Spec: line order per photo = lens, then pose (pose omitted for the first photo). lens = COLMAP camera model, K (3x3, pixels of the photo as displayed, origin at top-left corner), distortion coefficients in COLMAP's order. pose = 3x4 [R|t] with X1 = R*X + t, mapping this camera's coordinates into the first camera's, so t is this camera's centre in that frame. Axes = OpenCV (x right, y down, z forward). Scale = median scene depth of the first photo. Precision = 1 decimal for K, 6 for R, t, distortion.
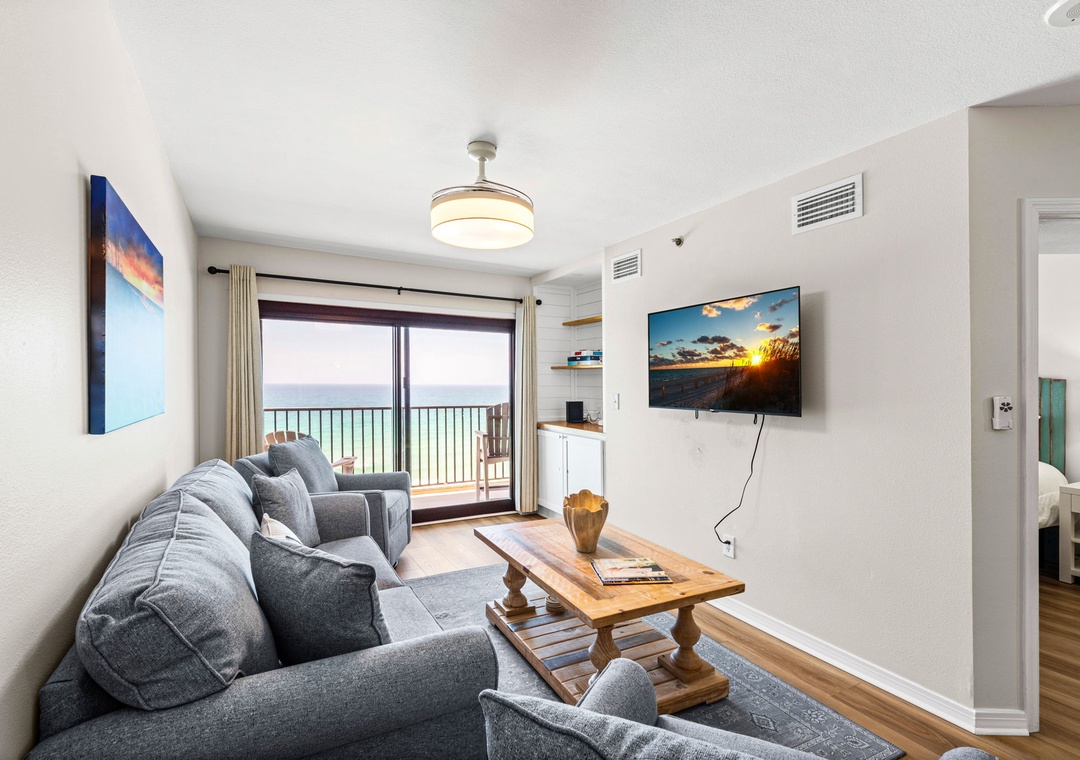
lens RADIAL K [[525.9, 0, 539.1], [0, 525.9, 383.6], [0, 0, 1]] dist [-0.000444, -0.000019]
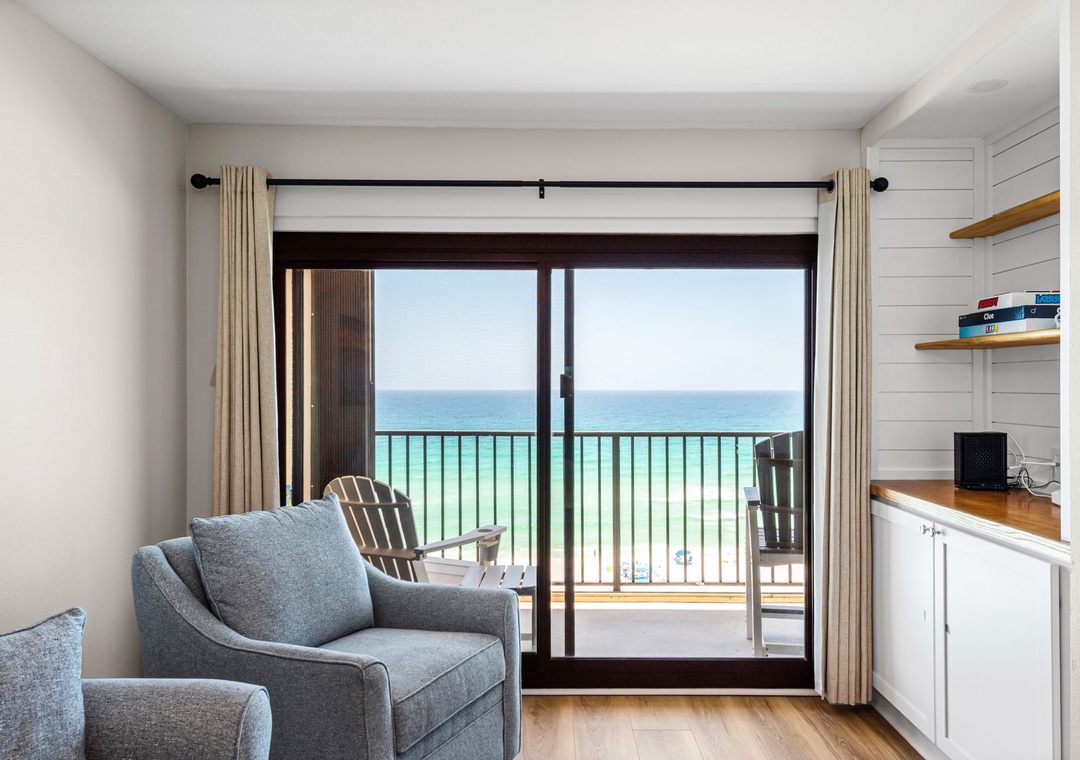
lens RADIAL K [[765.9, 0, 541.1], [0, 765.9, 399.6], [0, 0, 1]] dist [0.009888, -0.009742]
pose [[0.875731, 0.001978, -0.482795, 0.058100], [0.004986, 0.999901, 0.013141, 0.001482], [0.482773, -0.013915, 0.875635, 0.365729]]
